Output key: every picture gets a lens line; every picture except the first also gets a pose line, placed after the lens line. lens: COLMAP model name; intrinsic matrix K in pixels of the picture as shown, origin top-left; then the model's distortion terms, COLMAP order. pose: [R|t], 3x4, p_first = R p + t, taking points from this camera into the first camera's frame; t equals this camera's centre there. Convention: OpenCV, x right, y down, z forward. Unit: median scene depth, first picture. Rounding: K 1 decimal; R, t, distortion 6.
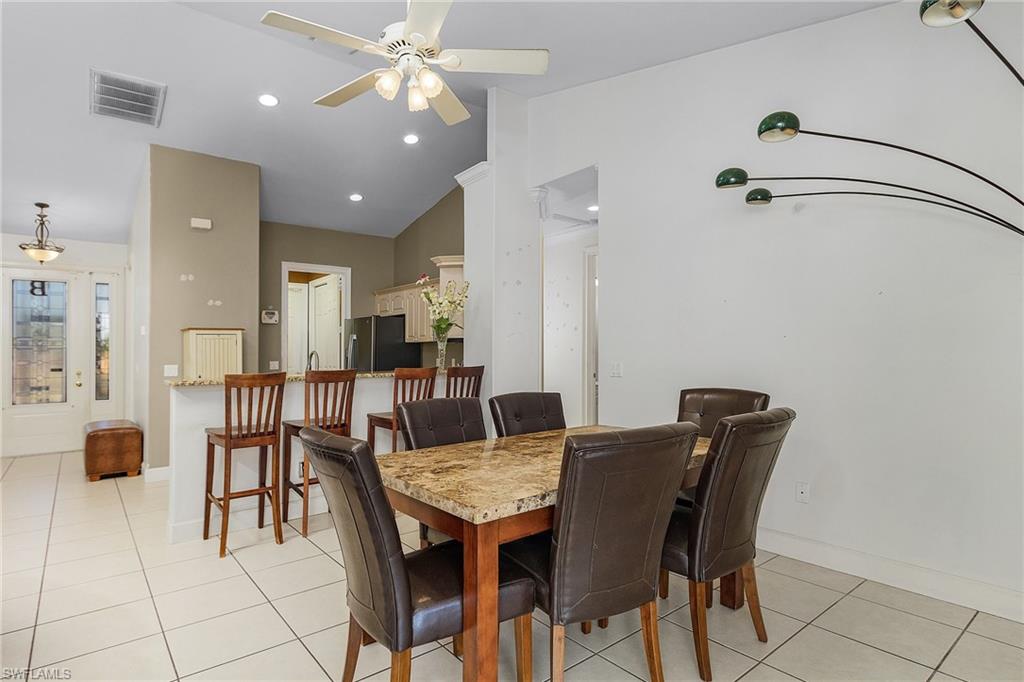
lens RADIAL K [[512.4, 0, 492.7], [0, 512.4, 346.6], [0, 0, 1]] dist [0.001363, -0.001869]
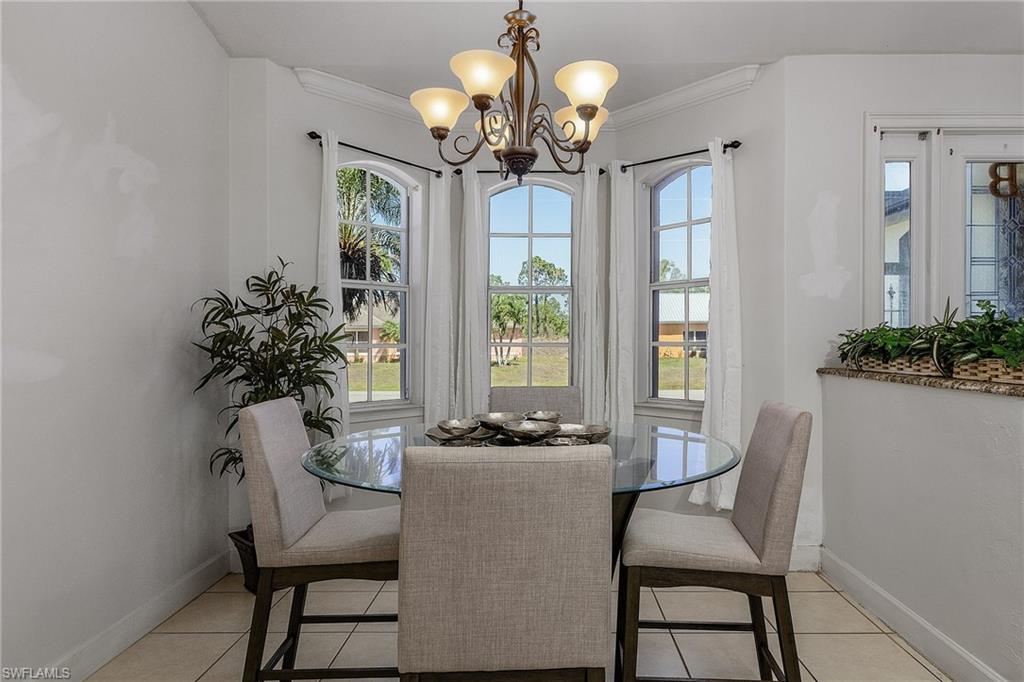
lens RADIAL K [[638.7, 0, 512.3], [0, 638.7, 343.2], [0, 0, 1]] dist [0.000718, -0.000302]
pose [[0.770901, 0.011059, -0.636859, -0.985664], [-0.004585, 0.999920, 0.011814, 0.021431], [0.636939, -0.006187, 0.770889, 0.368294]]
